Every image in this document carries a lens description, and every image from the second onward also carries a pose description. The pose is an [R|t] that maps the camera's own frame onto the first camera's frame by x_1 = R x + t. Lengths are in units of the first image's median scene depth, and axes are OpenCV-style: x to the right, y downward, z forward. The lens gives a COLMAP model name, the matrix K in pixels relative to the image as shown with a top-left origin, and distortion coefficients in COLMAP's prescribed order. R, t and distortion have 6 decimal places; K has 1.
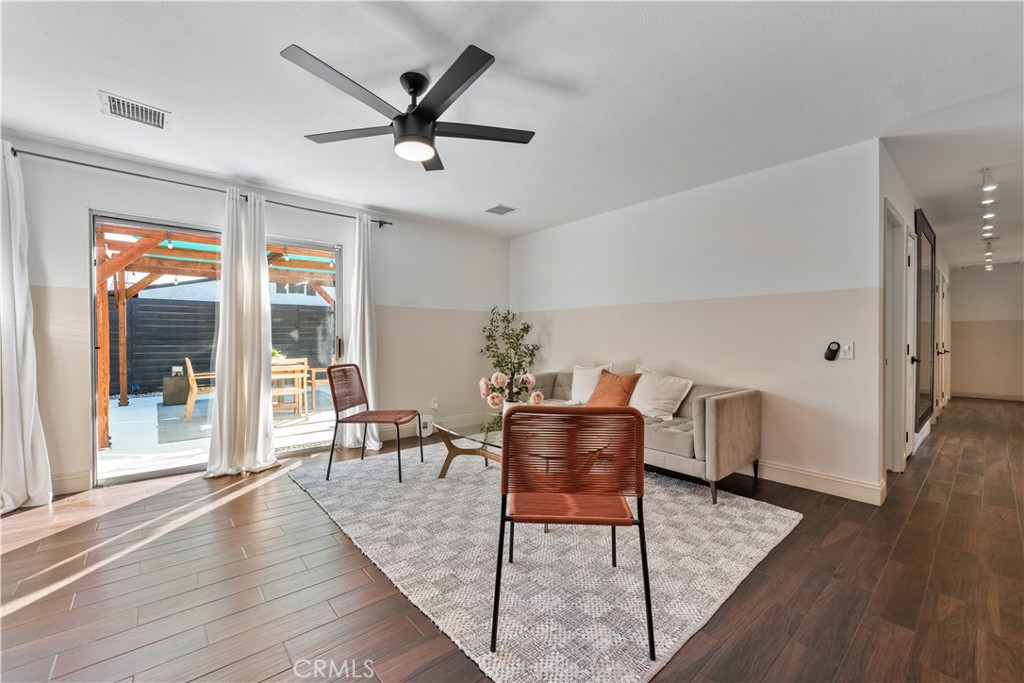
lens RADIAL K [[416.9, 0, 511.8], [0, 416.9, 343.4], [0, 0, 1]] dist [0.000516, 0.000005]
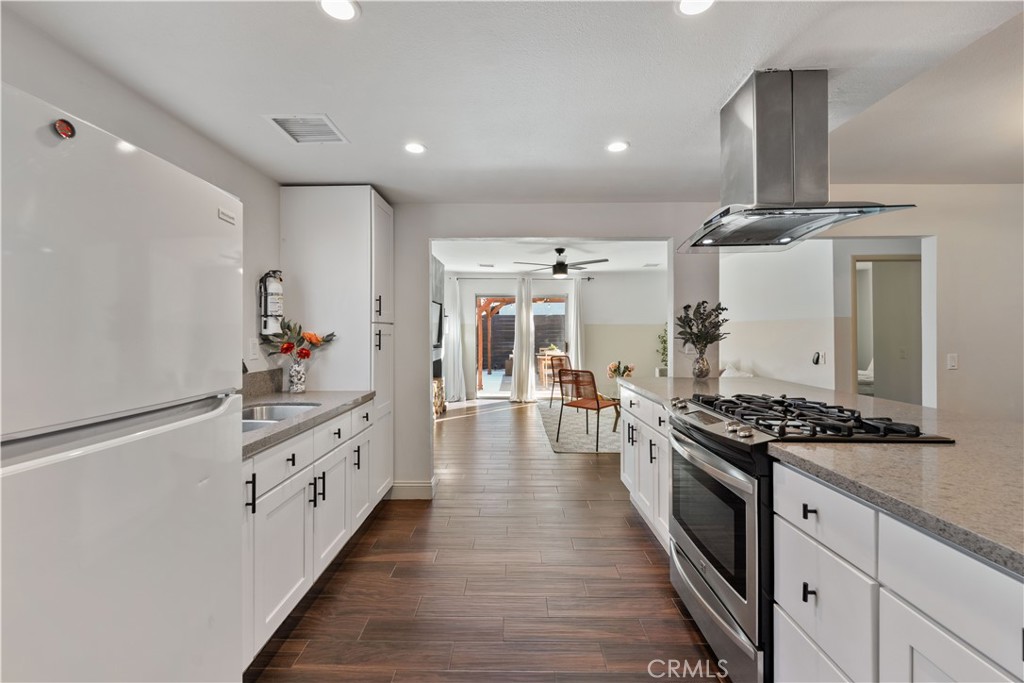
lens RADIAL K [[418.4, 0, 510.6], [0, 418.4, 335.4], [0, 0, 1]] dist [-0.000673, -0.000029]
pose [[0.754585, 0.002179, -0.656199, 0.762954], [-0.004270, 0.999990, -0.001589, -0.047105], [0.656189, 0.004001, 0.754586, -0.726502]]
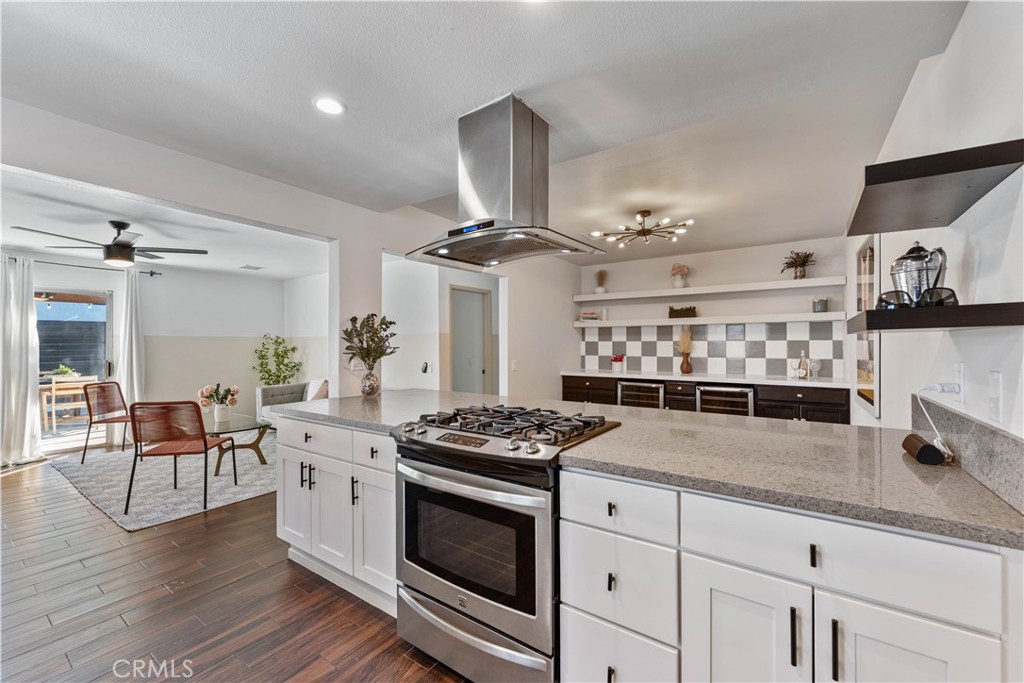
lens RADIAL K [[411.7, 0, 511.0], [0, 411.7, 343.1], [0, 0, 1]] dist [0.000717, 0.000081]
pose [[0.968808, -0.006351, 0.247731, 0.566565], [0.009465, 0.999890, -0.011383, -0.051947], [-0.247631, 0.013373, 0.968762, -0.661001]]
